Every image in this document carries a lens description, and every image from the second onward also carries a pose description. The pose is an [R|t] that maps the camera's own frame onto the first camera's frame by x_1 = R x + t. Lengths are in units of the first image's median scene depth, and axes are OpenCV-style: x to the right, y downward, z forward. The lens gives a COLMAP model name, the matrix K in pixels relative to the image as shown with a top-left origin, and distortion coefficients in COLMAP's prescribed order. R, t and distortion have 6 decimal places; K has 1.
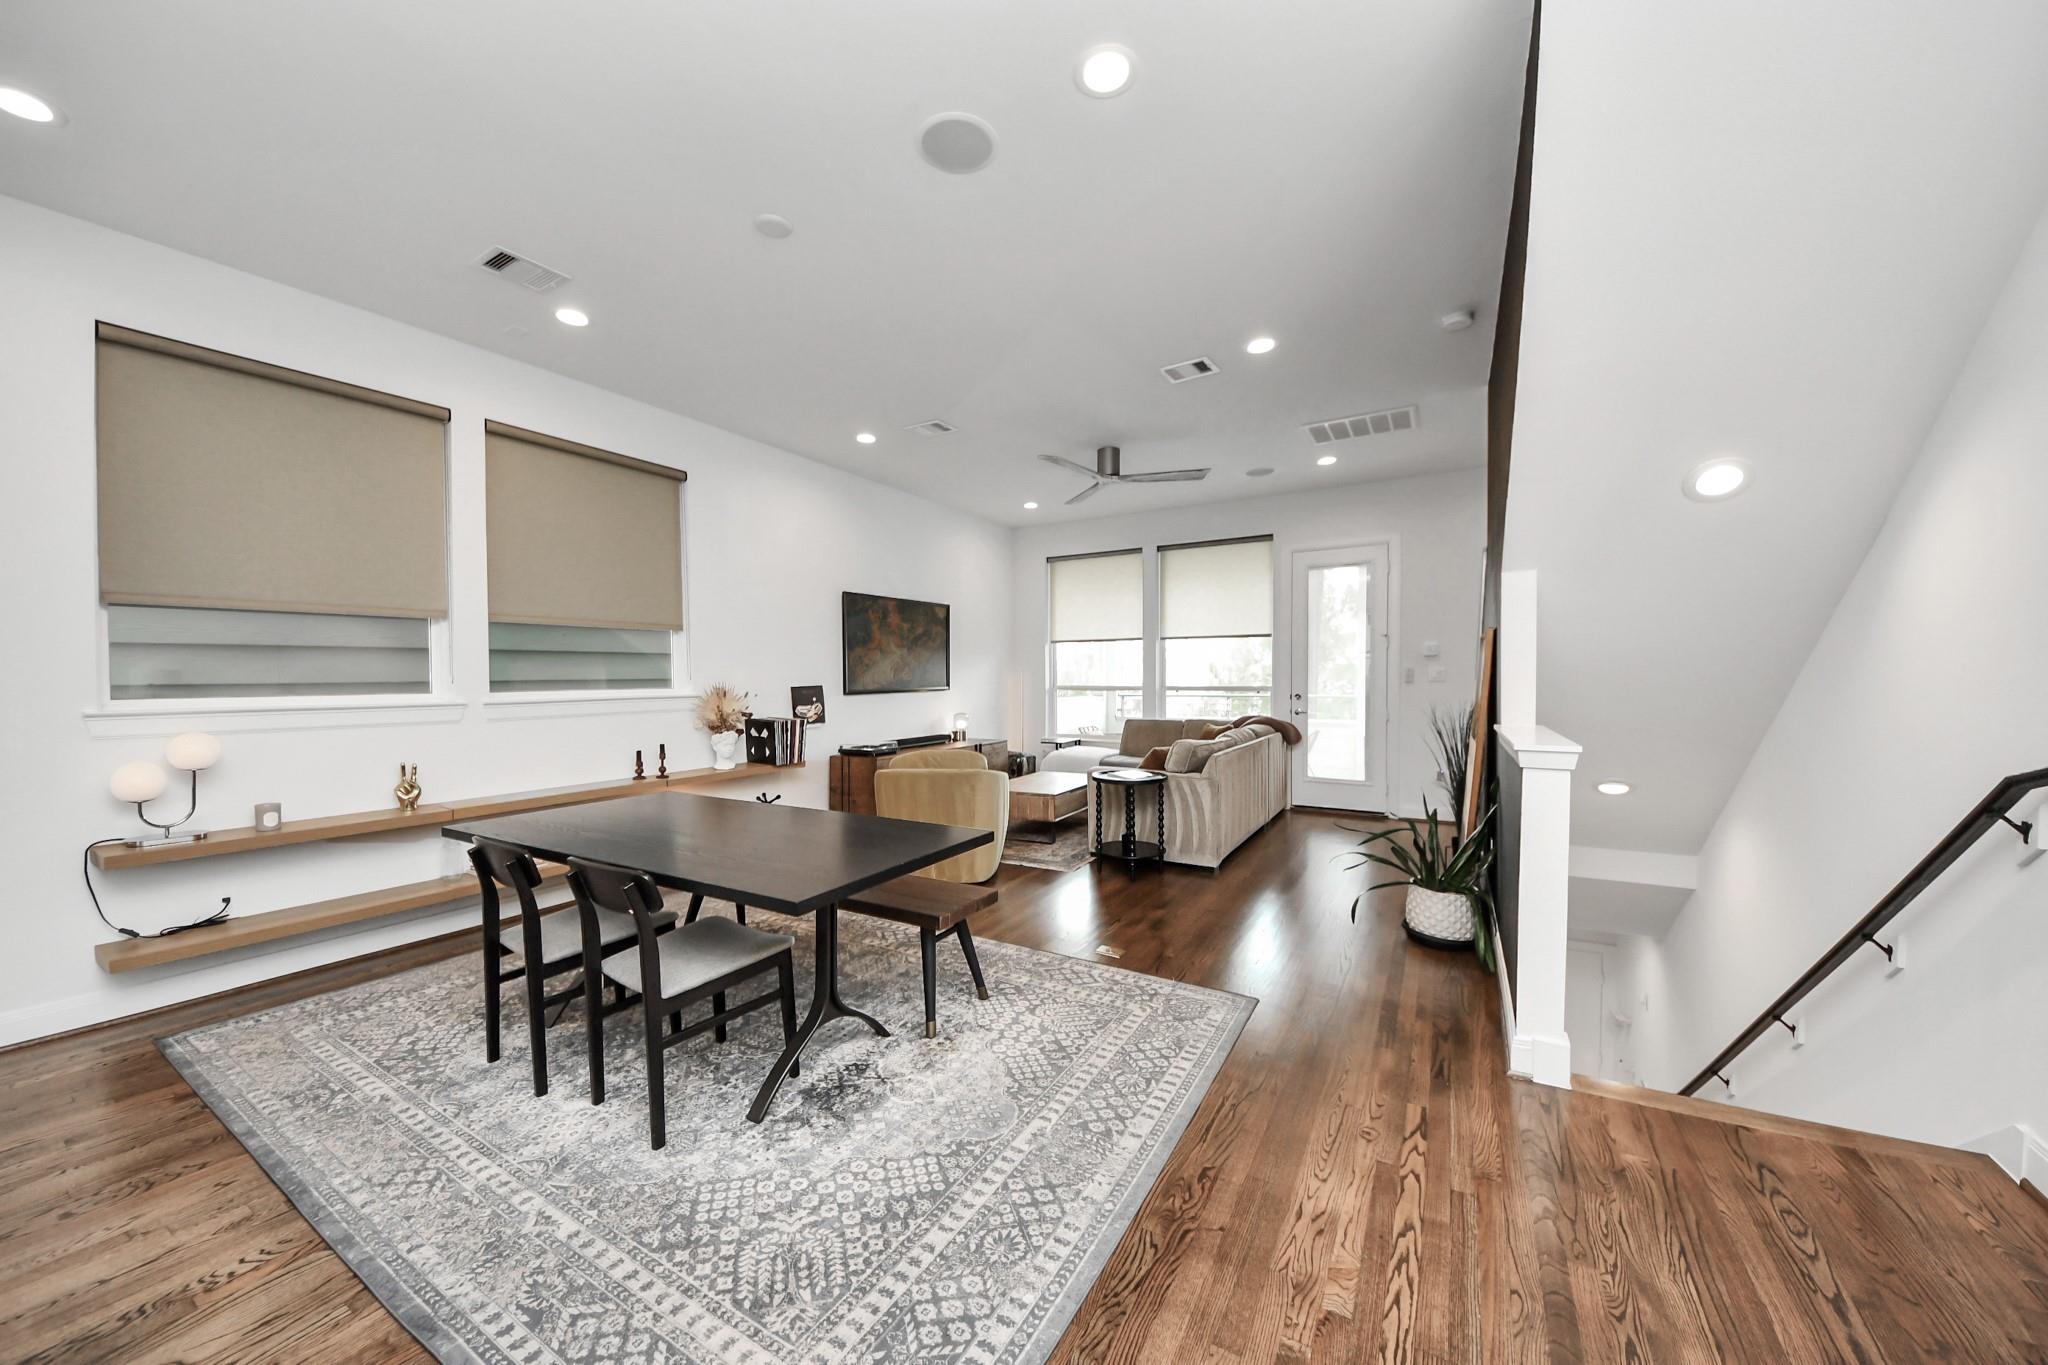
lens RADIAL K [[714.5, 0, 1024.0], [0, 714.5, 682.5], [0, 0, 1]] dist [-0.039696, -0.000050]
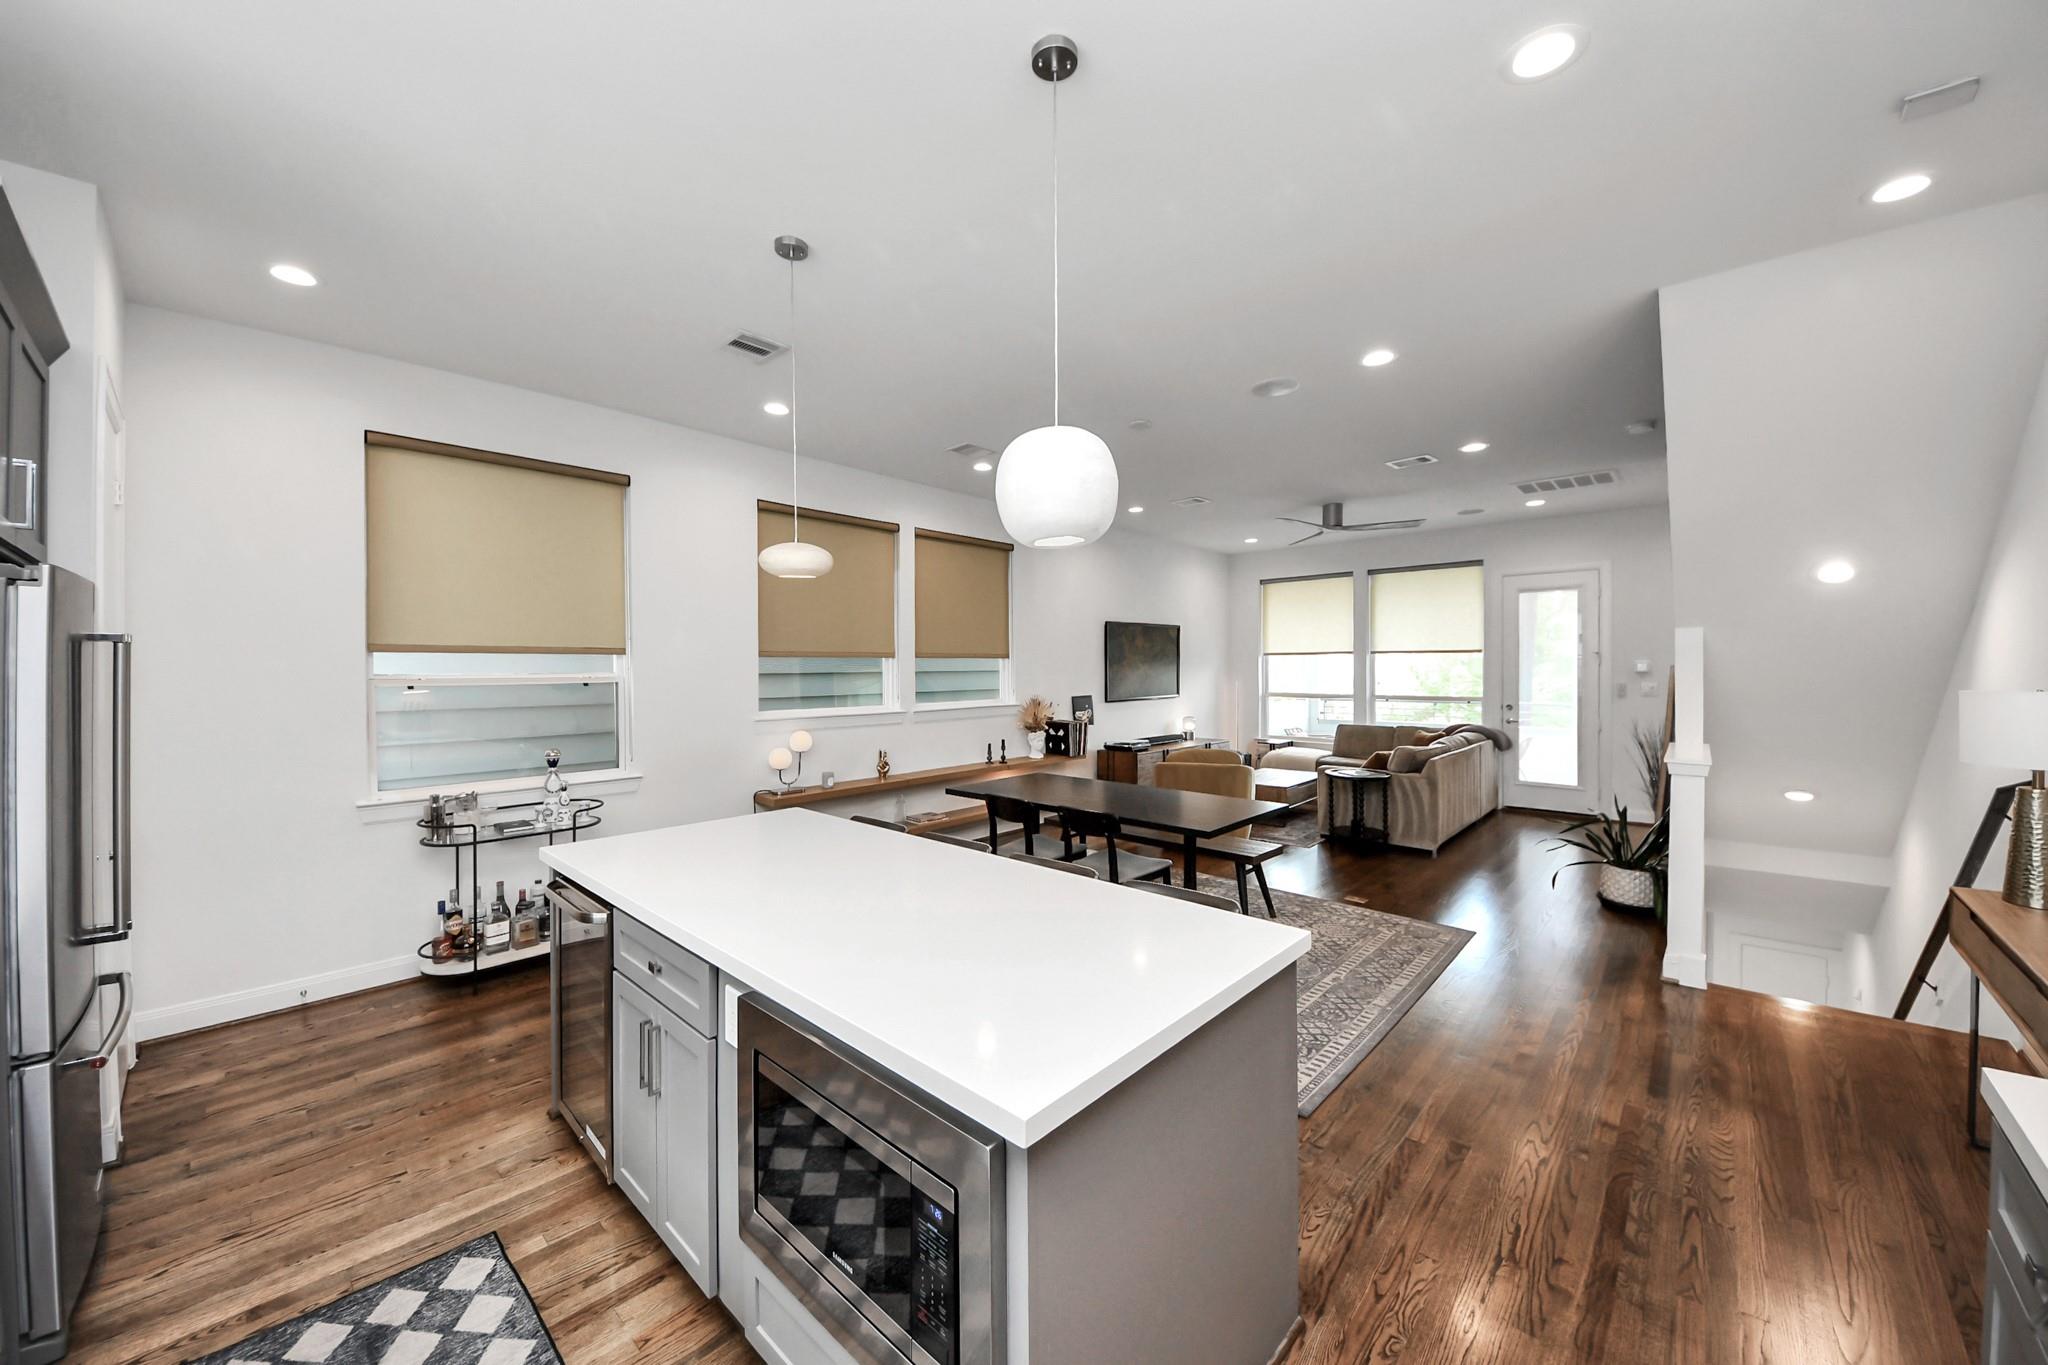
lens RADIAL K [[723.6, 0, 976.6], [0, 723.6, 659.8], [0, 0, 1]] dist [-0.050451, 0.000009]
pose [[0.960247, -0.001853, -0.279145, -0.126052], [-0.003606, 0.999812, -0.019039, -0.037089], [0.279128, 0.019289, 0.960060, -0.339310]]
